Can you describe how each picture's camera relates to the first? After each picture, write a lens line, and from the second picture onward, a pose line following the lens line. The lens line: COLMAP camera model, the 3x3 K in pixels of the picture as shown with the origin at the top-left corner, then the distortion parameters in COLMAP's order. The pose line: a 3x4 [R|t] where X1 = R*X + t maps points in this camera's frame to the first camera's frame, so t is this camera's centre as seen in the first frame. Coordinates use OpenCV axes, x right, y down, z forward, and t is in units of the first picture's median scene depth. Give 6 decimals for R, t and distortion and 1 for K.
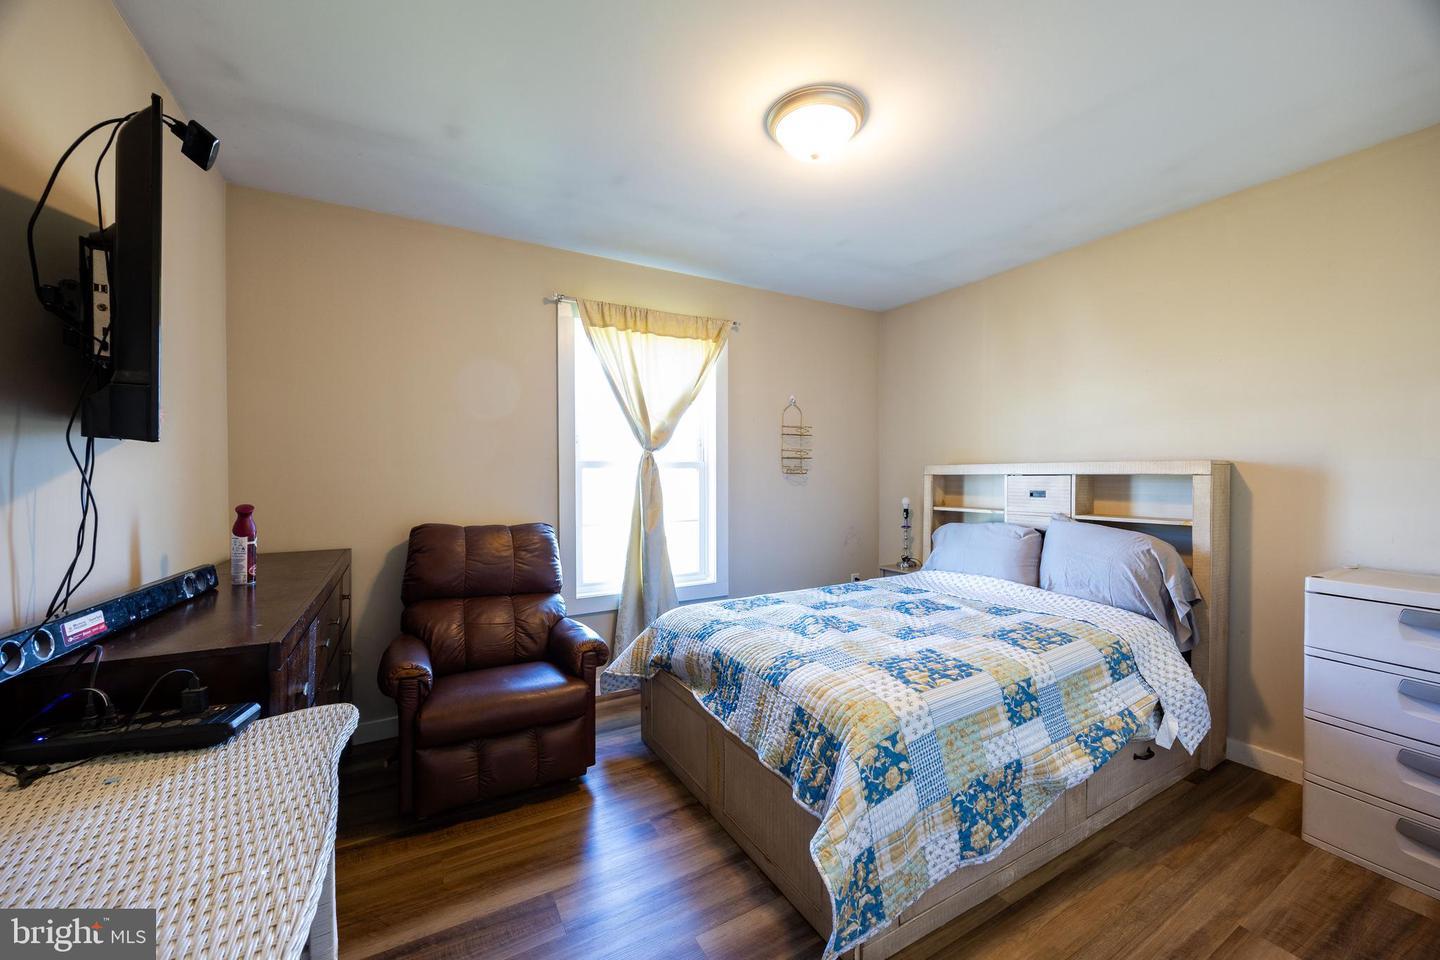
lens RADIAL K [[551.0, 0, 718.1], [0, 551.0, 481.3], [0, 0, 1]] dist [-0.002741, -0.000228]
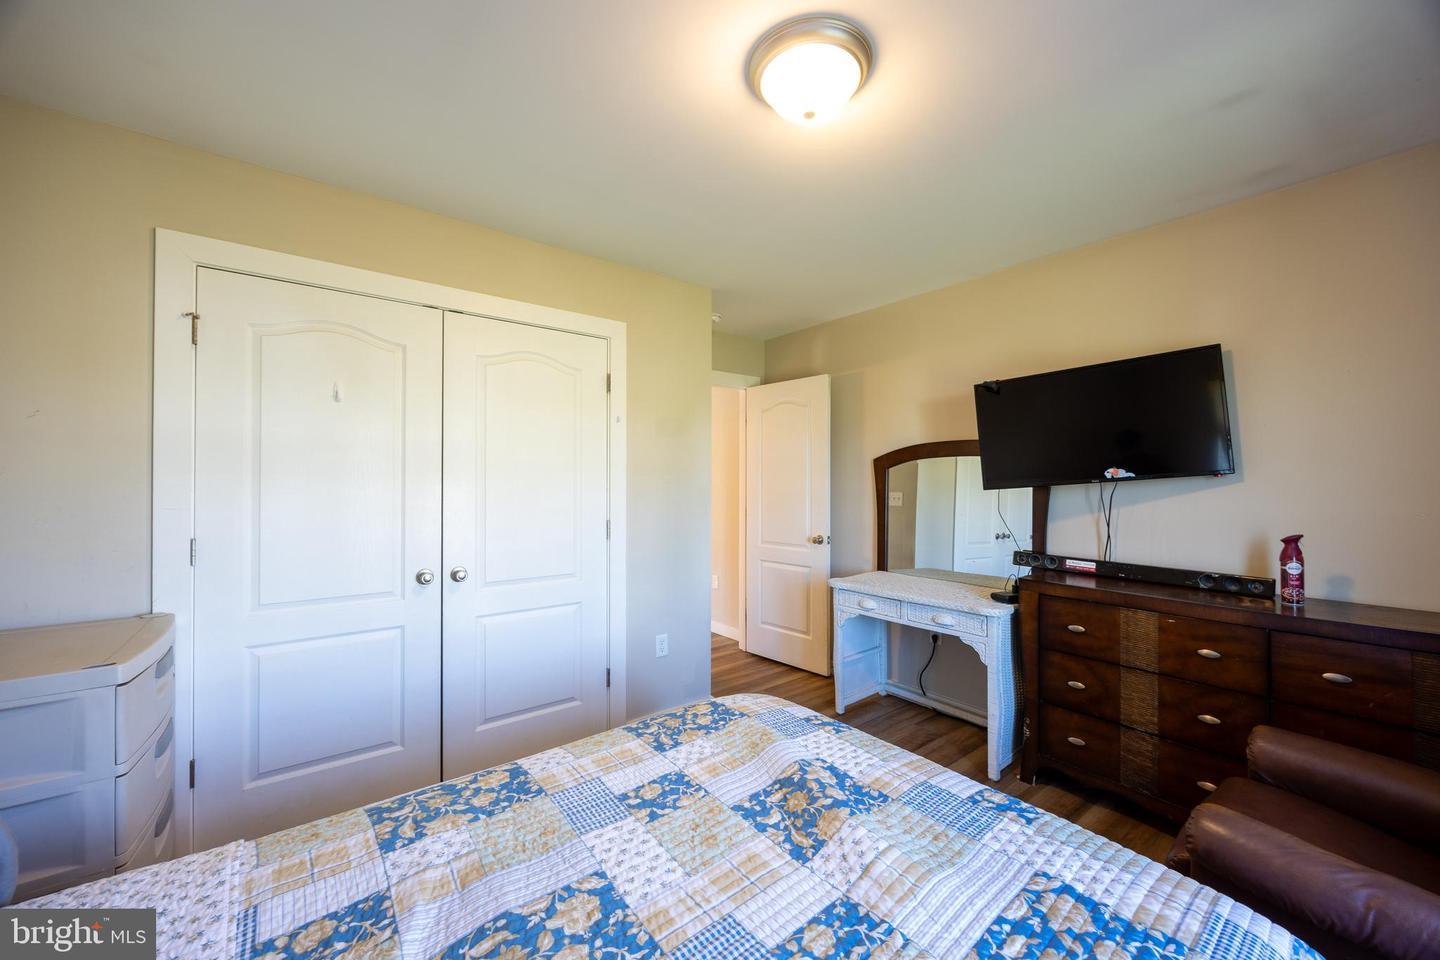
lens RADIAL K [[551.0, 0, 718.1], [0, 551.0, 481.3], [0, 0, 1]] dist [-0.002741, -0.000228]
pose [[-0.986473, -0.002660, -0.163905, 0.593472], [-0.003561, 0.999980, 0.005203, -0.072977], [0.163888, 0.005717, -0.986462, 1.628027]]
